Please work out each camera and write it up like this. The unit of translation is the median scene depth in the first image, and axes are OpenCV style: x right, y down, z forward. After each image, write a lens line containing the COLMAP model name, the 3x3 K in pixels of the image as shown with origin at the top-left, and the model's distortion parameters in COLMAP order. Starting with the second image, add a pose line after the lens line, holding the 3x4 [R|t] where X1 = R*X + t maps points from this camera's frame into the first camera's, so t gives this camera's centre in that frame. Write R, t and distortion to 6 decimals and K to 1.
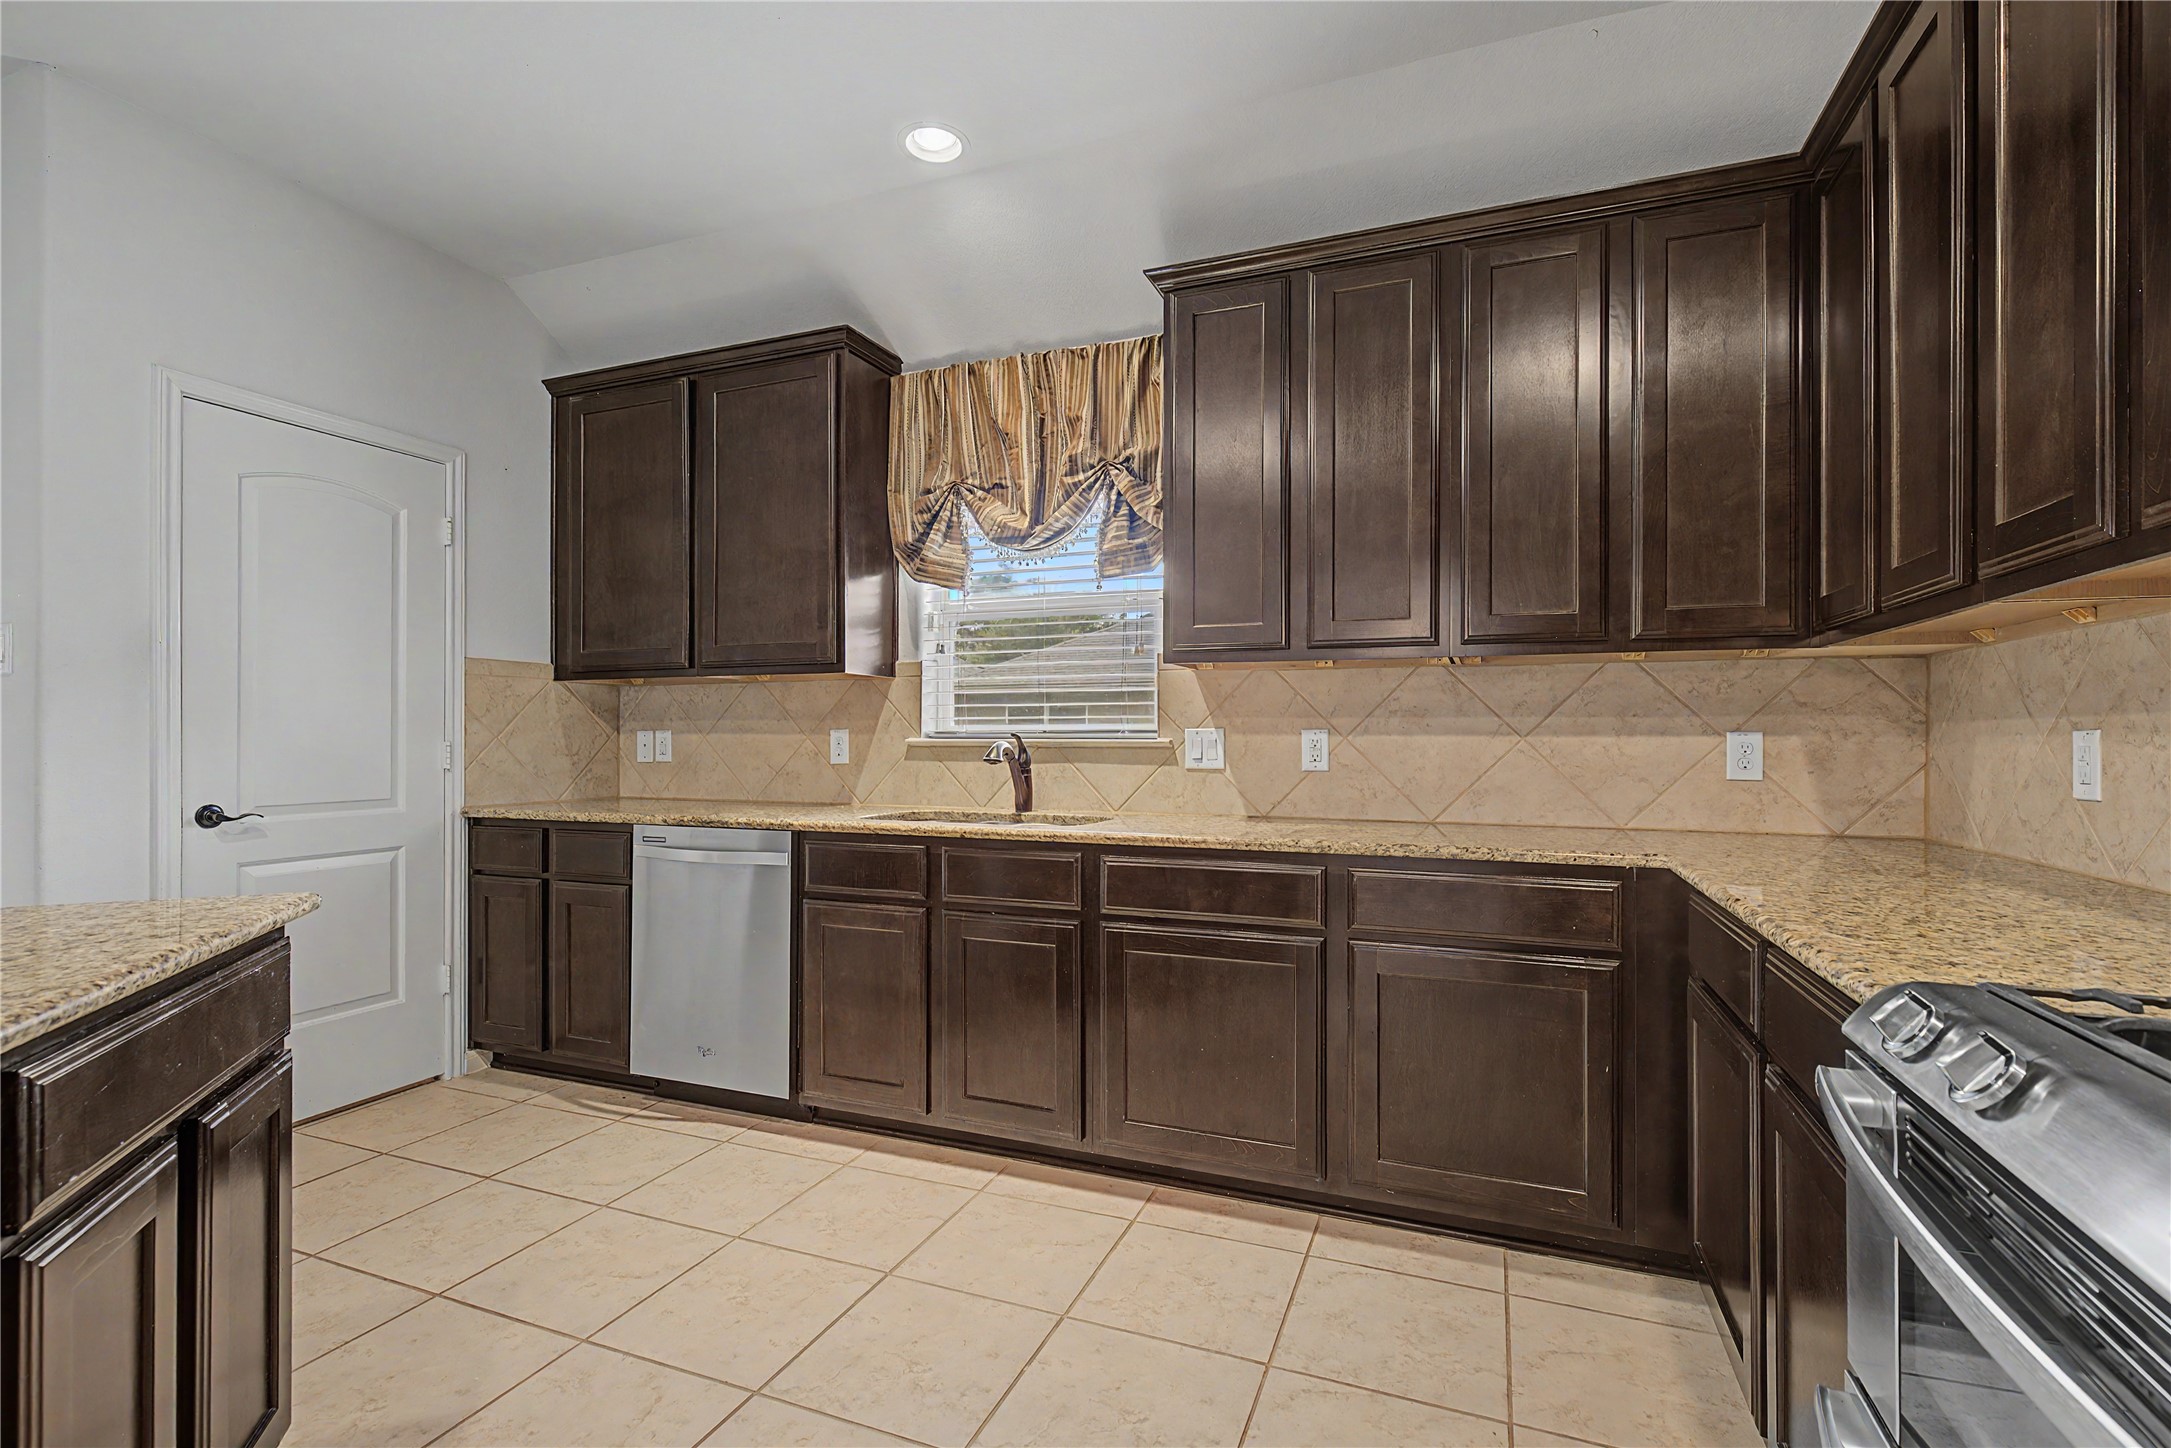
lens RADIAL K [[1006.2, 0, 1085.5], [0, 1006.2, 724.0], [0, 0, 1]] dist [-0.000037, -0.000034]
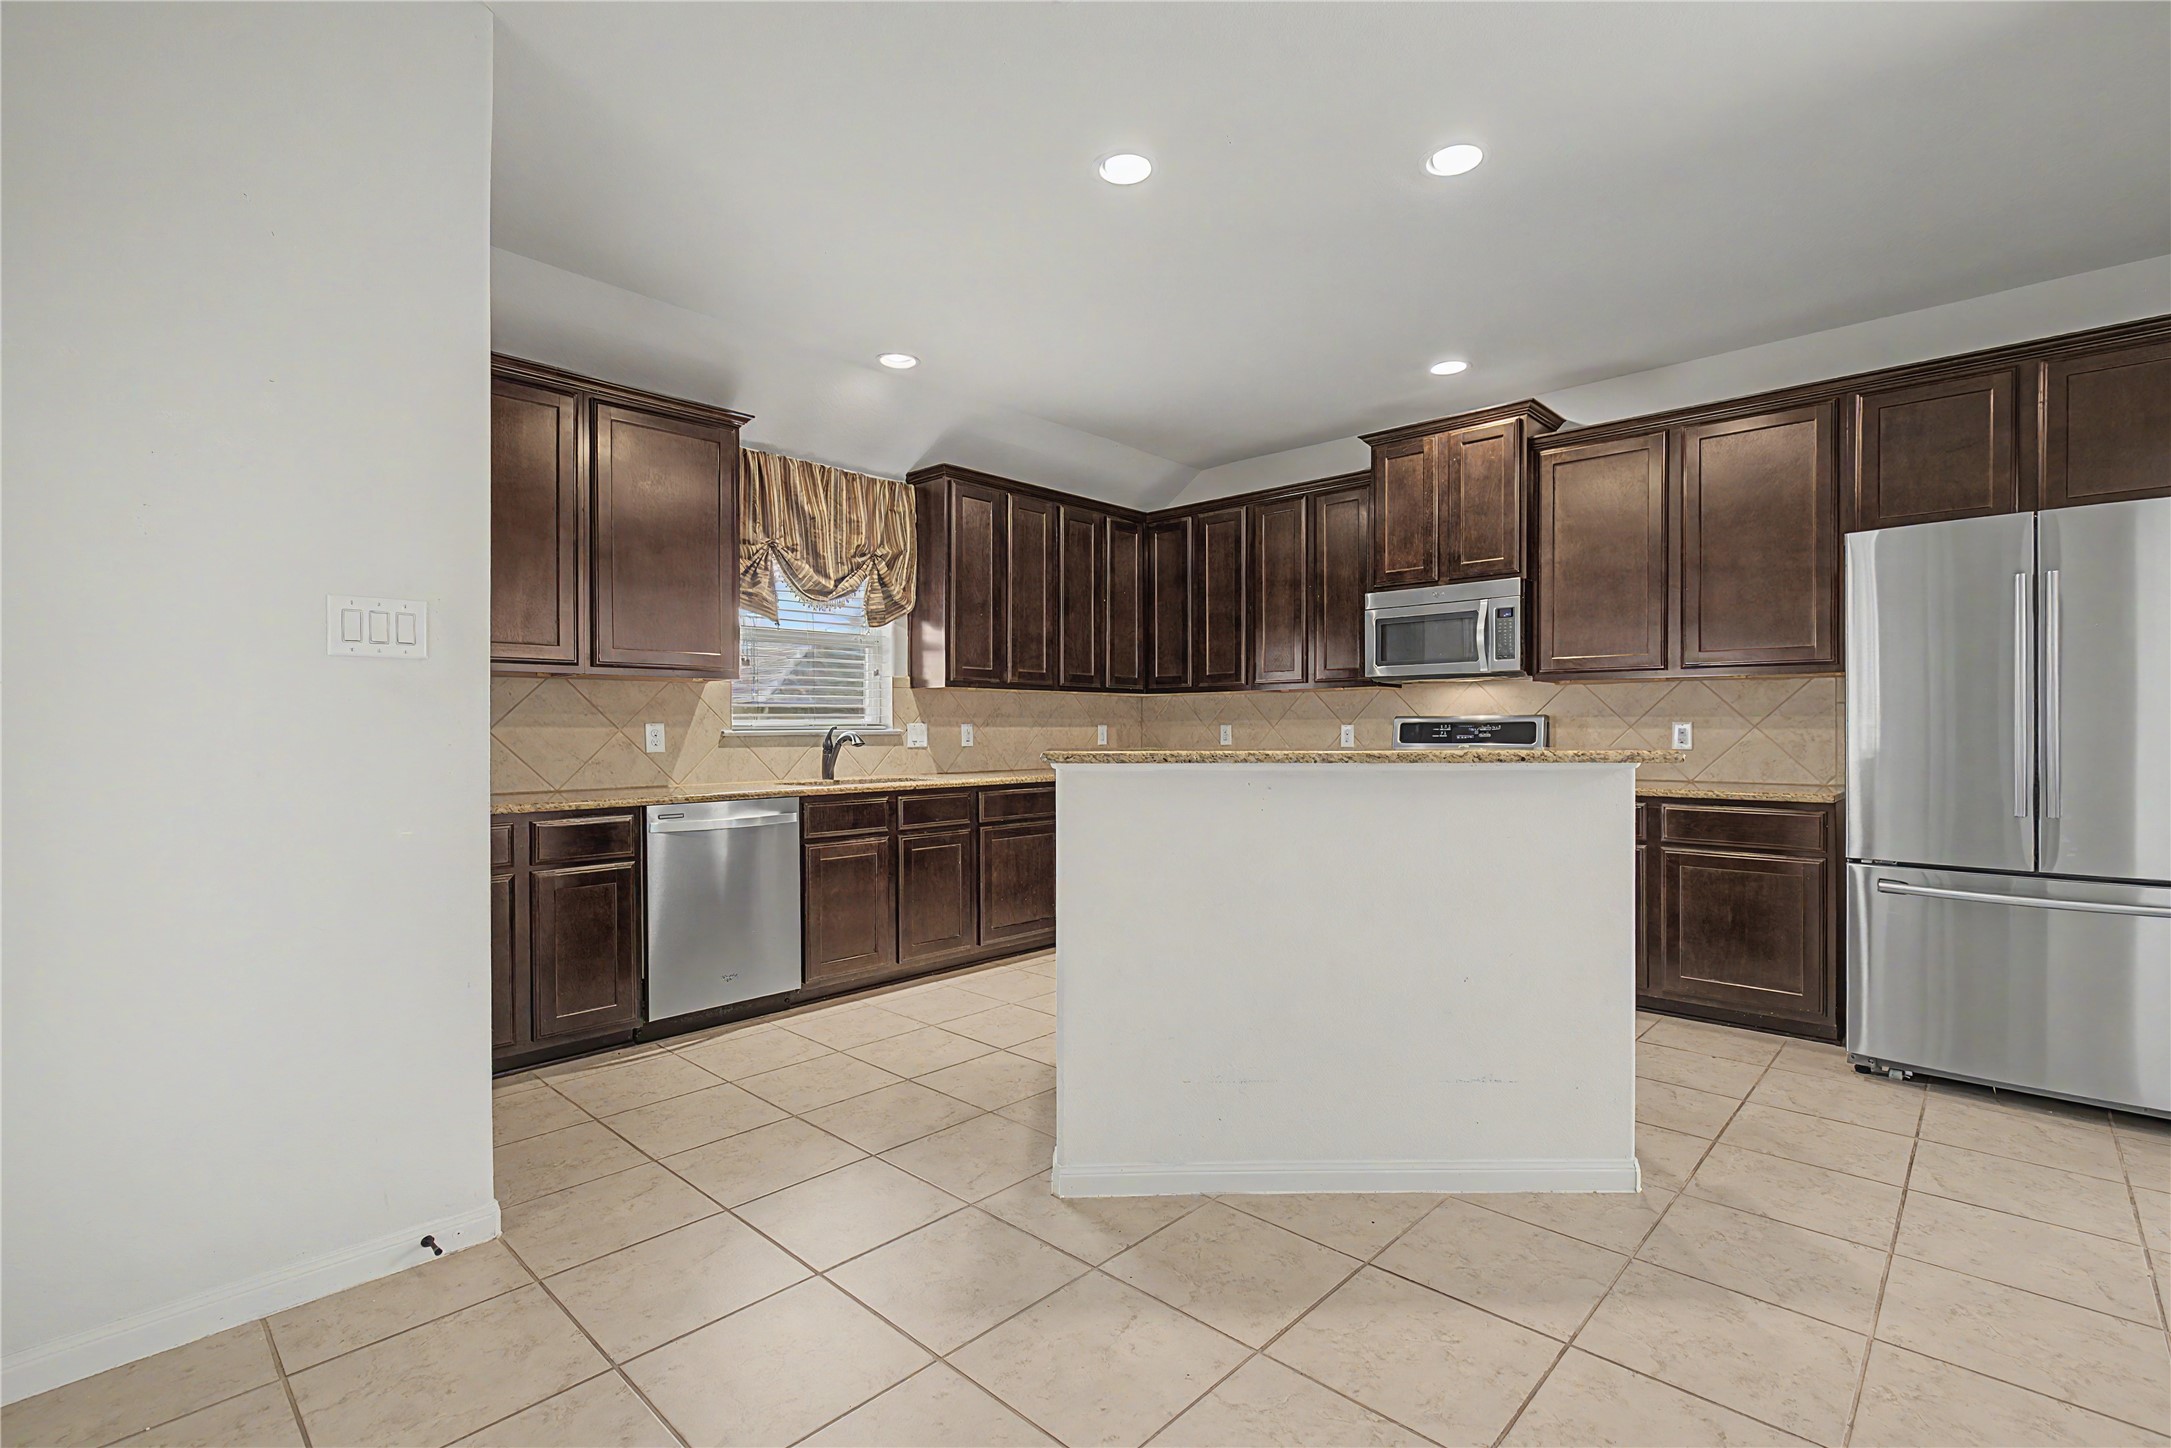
lens RADIAL K [[981.4, 0, 1095.5], [0, 981.4, 724.2], [0, 0, 1]] dist [0.000381, -0.000131]
pose [[0.360181, 0.002439, 0.932879, -1.304291], [-0.006164, 0.999981, -0.000235, 0.004312], [-0.932862, -0.005666, 0.360189, 0.121434]]
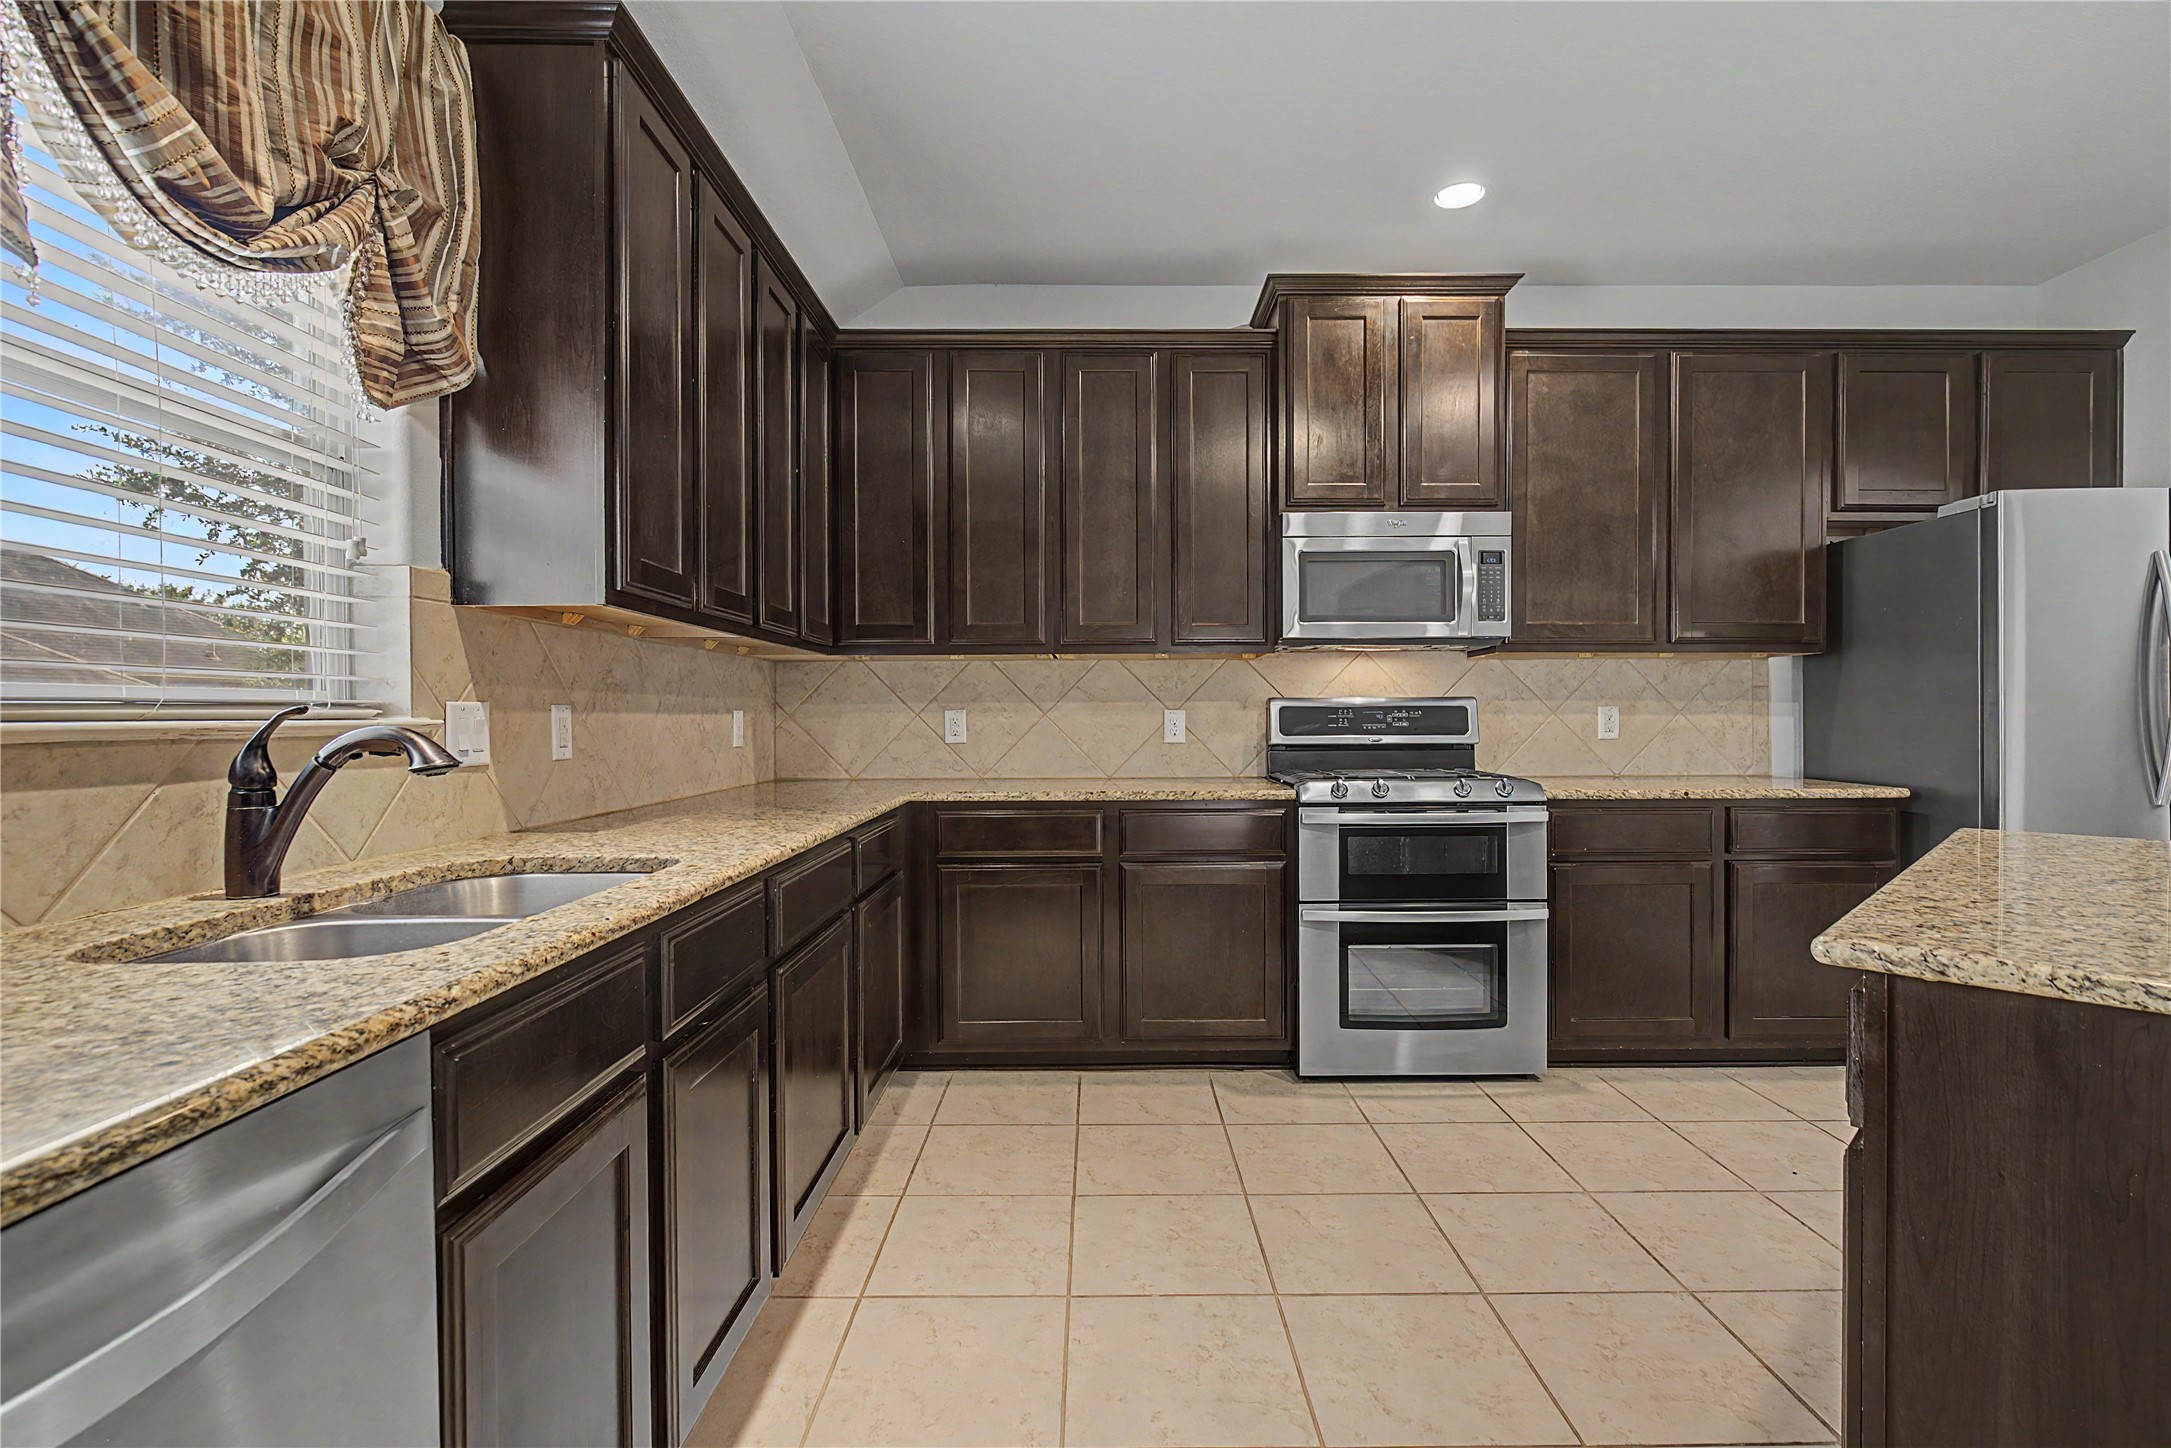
lens RADIAL K [[981.4, 0, 1095.5], [0, 981.4, 724.2], [0, 0, 1]] dist [0.000381, -0.000131]
pose [[-0.375579, -0.008198, 0.926754, -0.586724], [-0.004848, 0.999965, 0.006881, 0.011707], [-0.926778, -0.001909, -0.375605, 0.858286]]
